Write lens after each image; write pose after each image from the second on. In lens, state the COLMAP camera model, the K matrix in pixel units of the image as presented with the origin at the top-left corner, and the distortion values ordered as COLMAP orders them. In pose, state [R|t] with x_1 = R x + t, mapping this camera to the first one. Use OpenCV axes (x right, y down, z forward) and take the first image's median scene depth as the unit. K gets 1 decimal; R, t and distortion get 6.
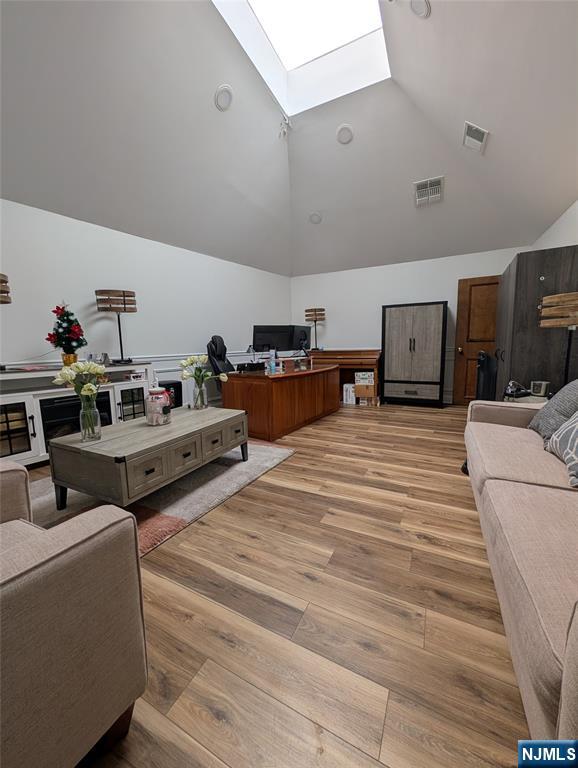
lens RADIAL K [[294.7, 0, 289.6], [0, 294.7, 381.3], [0, 0, 1]] dist [-0.002732, -0.000246]
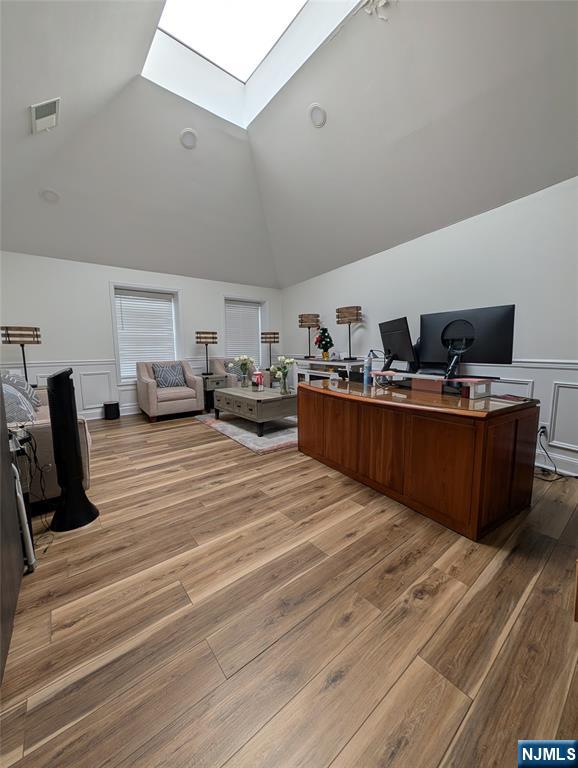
lens RADIAL K [[294.7, 0, 288.9], [0, 294.7, 383.6], [0, 0, 1]] dist [-0.002732, -0.000246]
pose [[-0.408545, 0.135943, -0.902558, 0.859335], [-0.094474, 0.977237, 0.189956, -0.205571], [0.907835, 0.162874, -0.386402, 1.412542]]
